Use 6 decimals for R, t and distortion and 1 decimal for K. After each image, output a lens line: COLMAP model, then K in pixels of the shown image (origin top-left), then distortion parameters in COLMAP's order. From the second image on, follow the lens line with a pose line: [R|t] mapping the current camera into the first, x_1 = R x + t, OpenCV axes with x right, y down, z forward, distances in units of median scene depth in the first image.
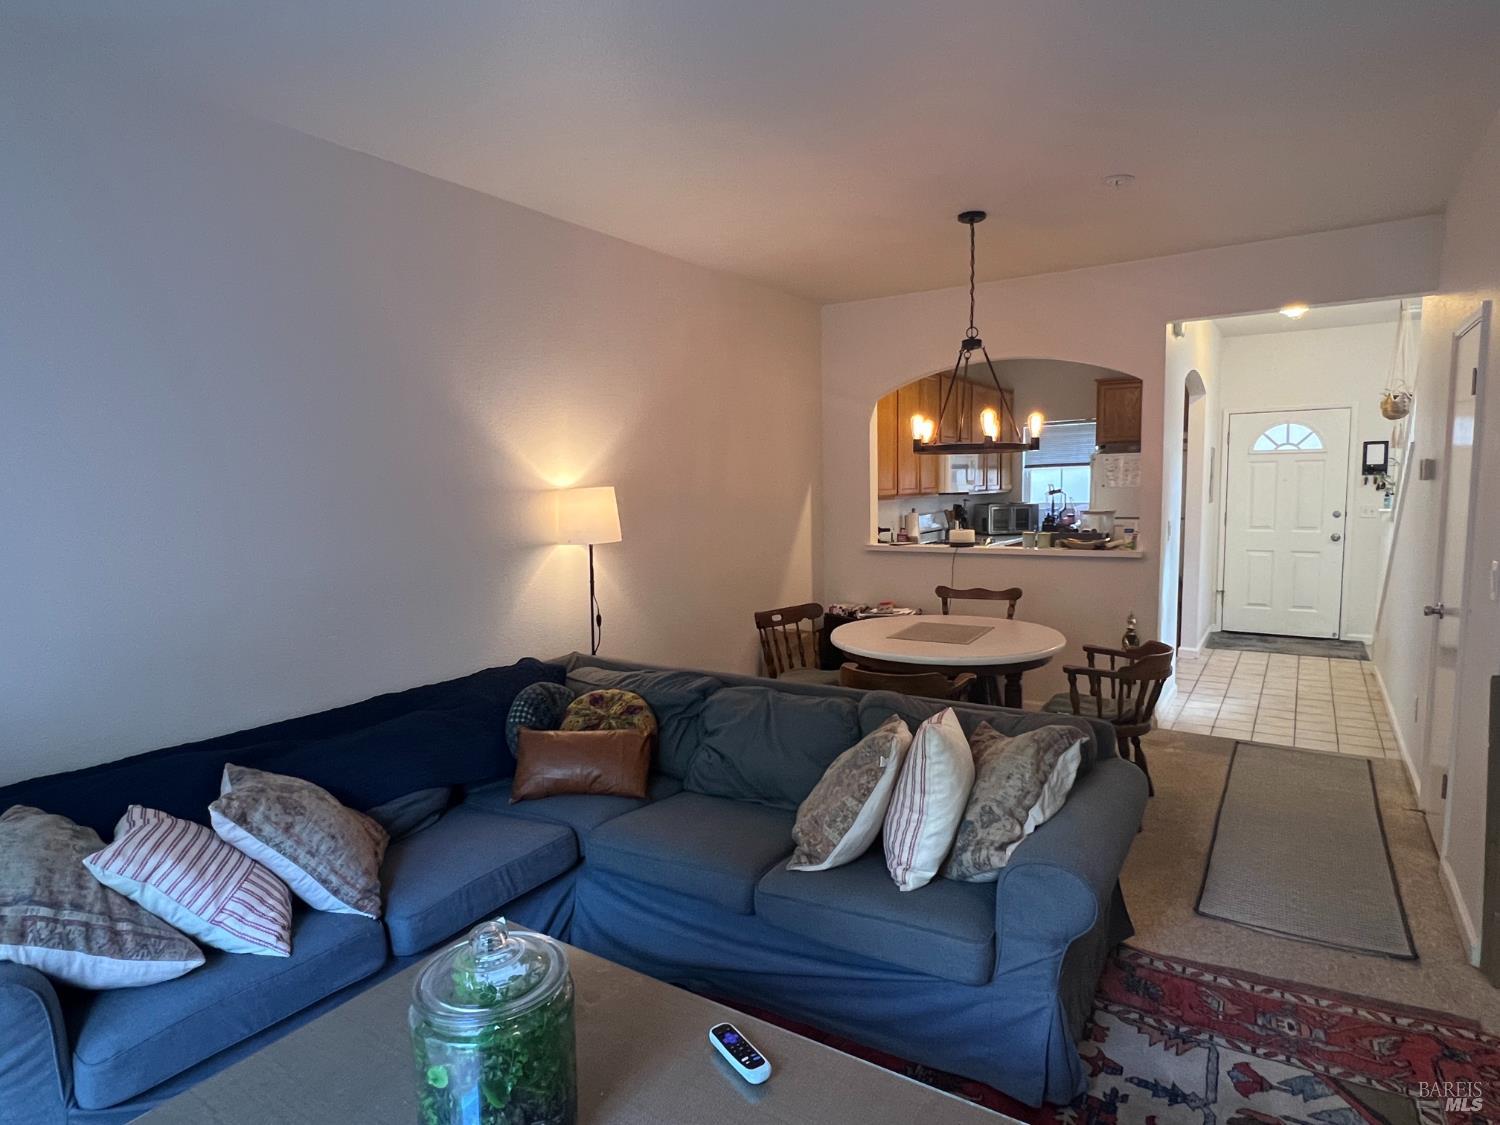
lens RADIAL K [[837.4, 0, 750.5], [0, 837.4, 569.5], [0, 0, 1]] dist [-0.000177, -0.000327]
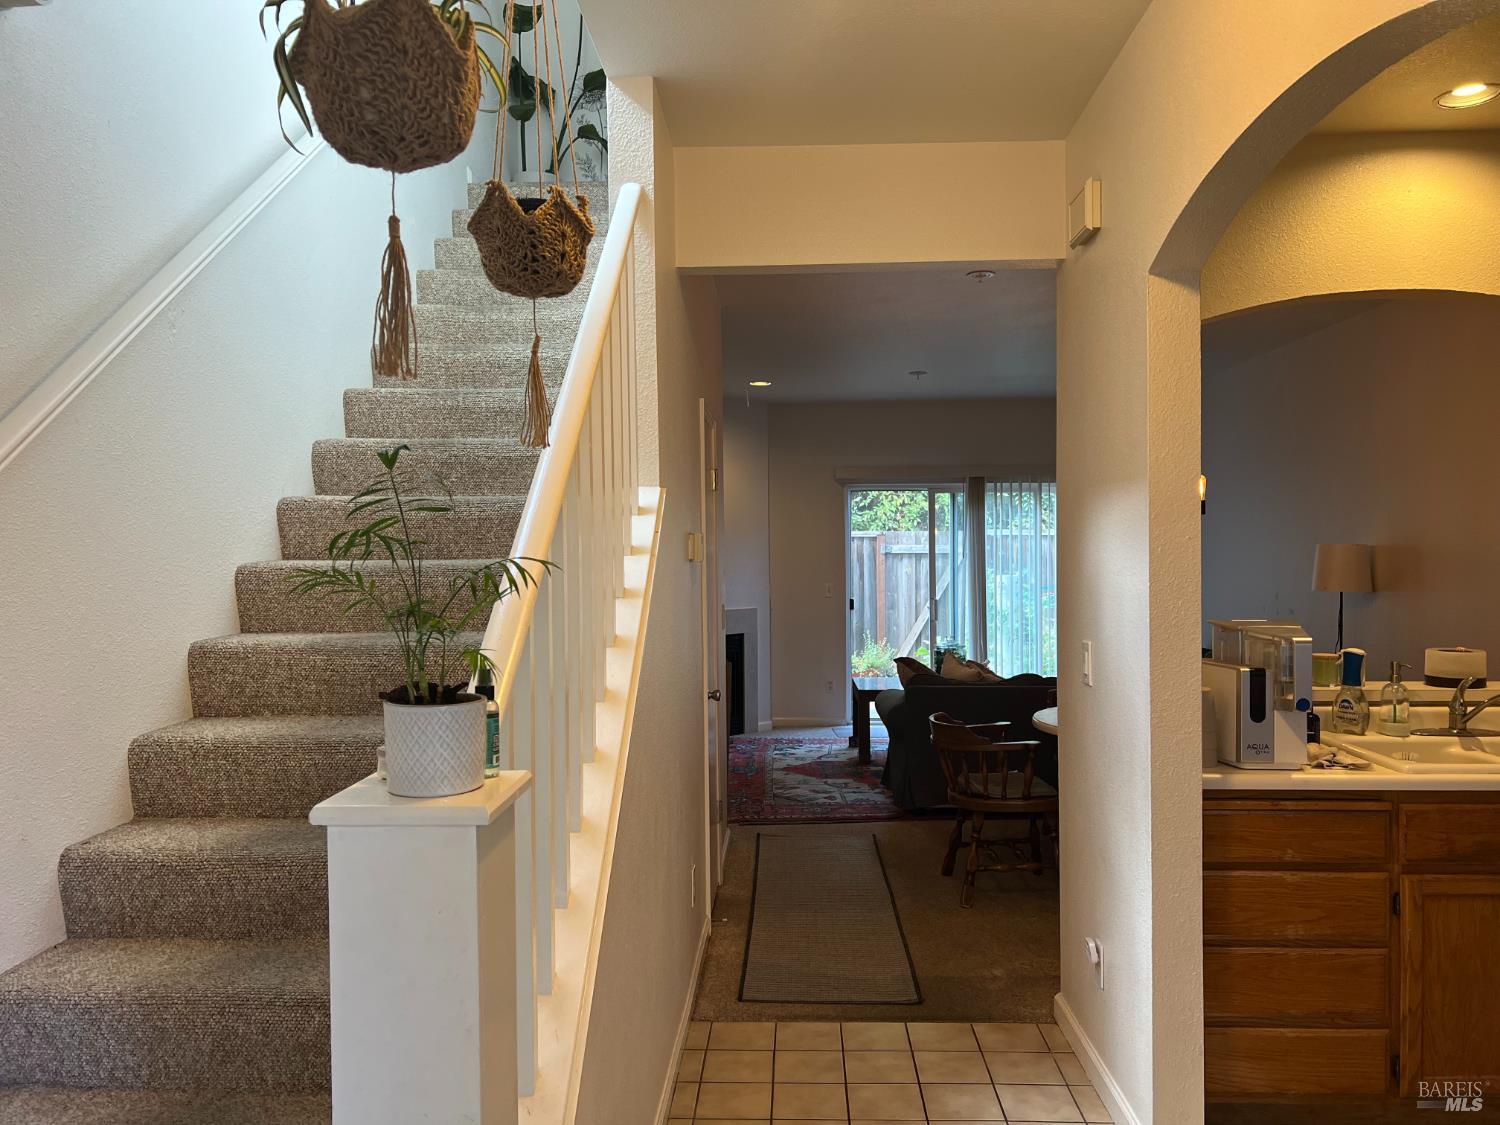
lens RADIAL K [[1121.2, 0, 748.9], [0, 1121.2, 570.6], [0, 0, 1]] dist [0.043687, -0.045827]
pose [[-0.856947, 0.033926, -0.514287, 1.662117], [-0.030288, 0.992792, 0.115960, -0.278529], [0.514514, 0.114948, -0.849743, 2.422496]]
